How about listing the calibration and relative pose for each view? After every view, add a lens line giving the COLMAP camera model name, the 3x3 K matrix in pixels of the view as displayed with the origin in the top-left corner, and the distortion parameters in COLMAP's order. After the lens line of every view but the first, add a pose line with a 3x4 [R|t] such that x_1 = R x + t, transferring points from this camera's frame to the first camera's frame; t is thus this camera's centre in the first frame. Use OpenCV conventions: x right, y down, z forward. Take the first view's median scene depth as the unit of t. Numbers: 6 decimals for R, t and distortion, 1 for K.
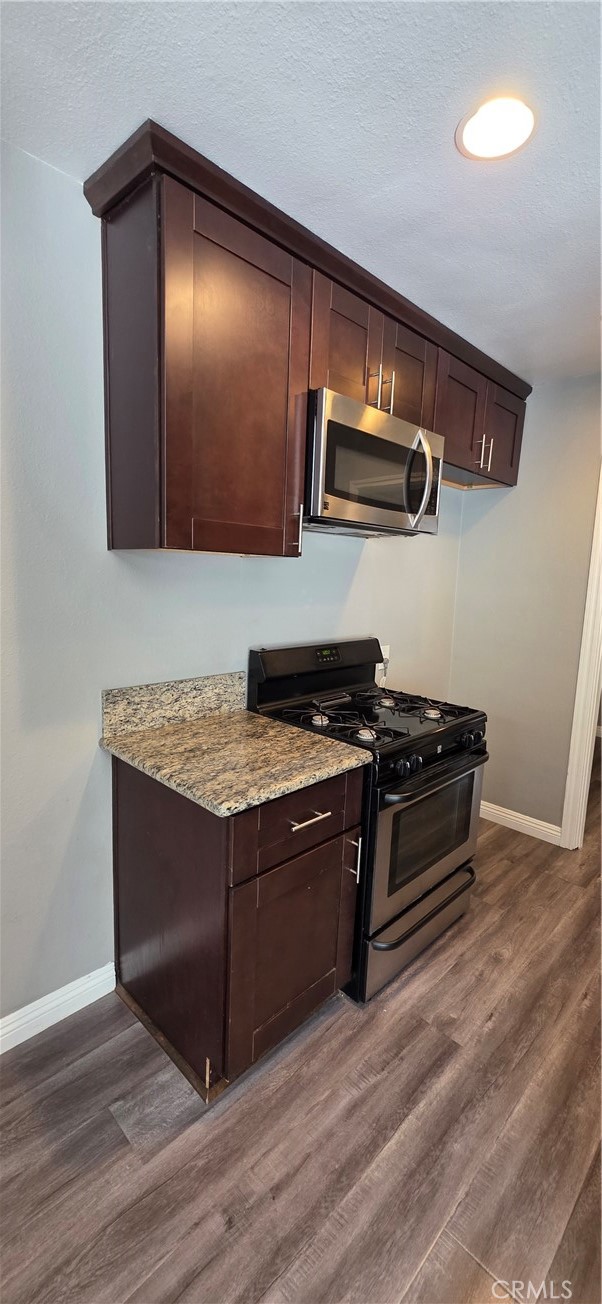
lens RADIAL K [[522.3, 0, 307.1], [0, 522.3, 648.8], [0, 0, 1]] dist [0.001616, -0.000404]
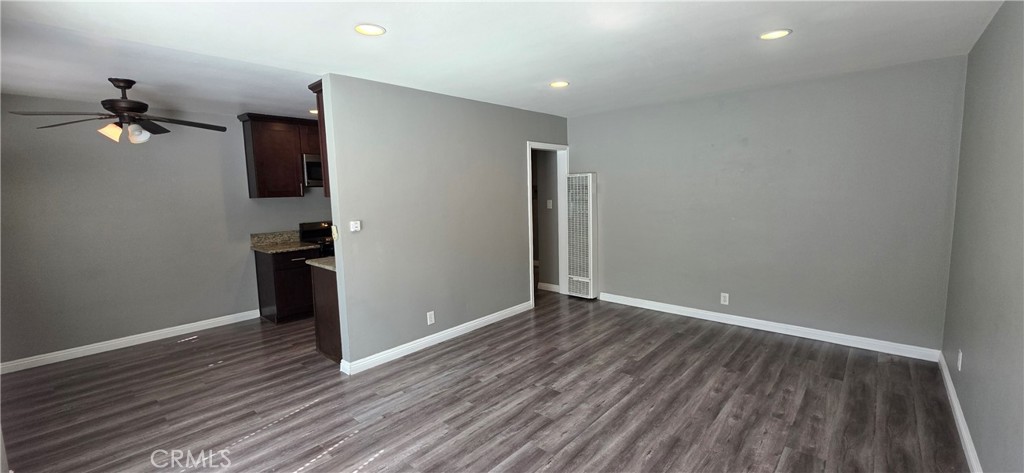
lens RADIAL K [[410.1, 0, 508.7], [0, 410.1, 232.6], [0, 0, 1]] dist [0.001616, -0.000404]
pose [[0.997423, -0.066401, 0.027164, 1.418445], [0.067308, 0.997155, -0.033930, 0.293257], [-0.024834, 0.035671, 0.999055, -2.067630]]
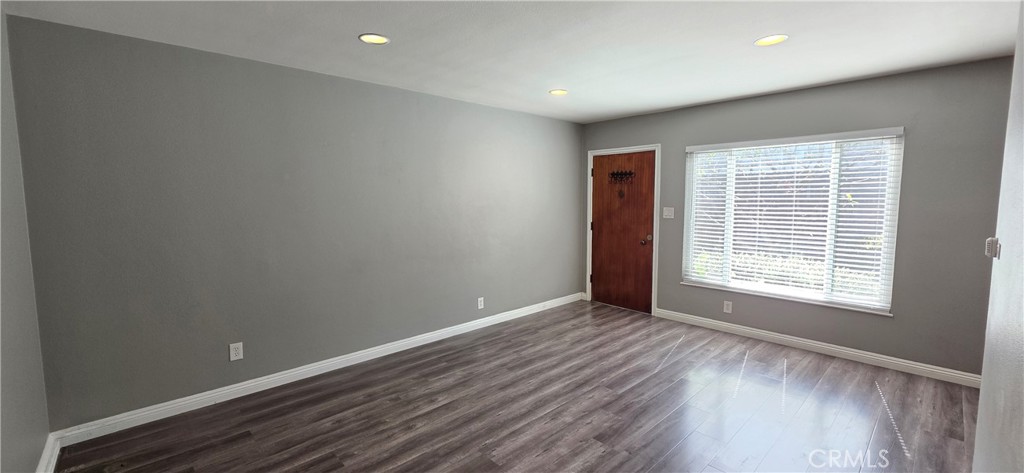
lens RADIAL K [[410.1, 0, 508.7], [0, 410.1, 232.6], [0, 0, 1]] dist [0.001616, -0.000404]
pose [[-0.998045, -0.038868, 0.048948, 1.909105], [-0.026544, 0.972577, 0.231063, -0.102790], [-0.056586, 0.229312, -0.971707, 1.037877]]
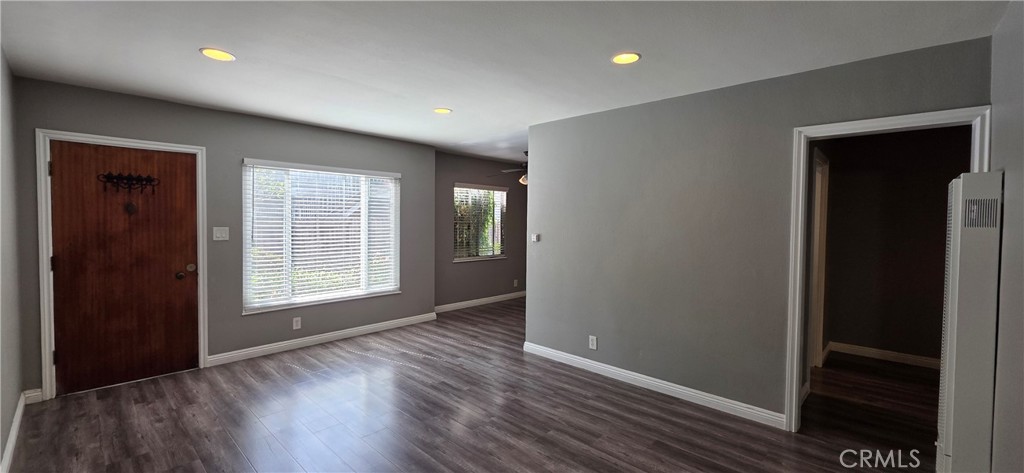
lens RADIAL K [[410.1, 0, 508.7], [0, 410.1, 232.6], [0, 0, 1]] dist [0.001616, -0.000404]
pose [[0.016408, -0.004034, -0.999857, 3.315298], [-0.153514, 0.988125, -0.006506, 0.150620], [0.988010, 0.153599, 0.015594, -0.247805]]
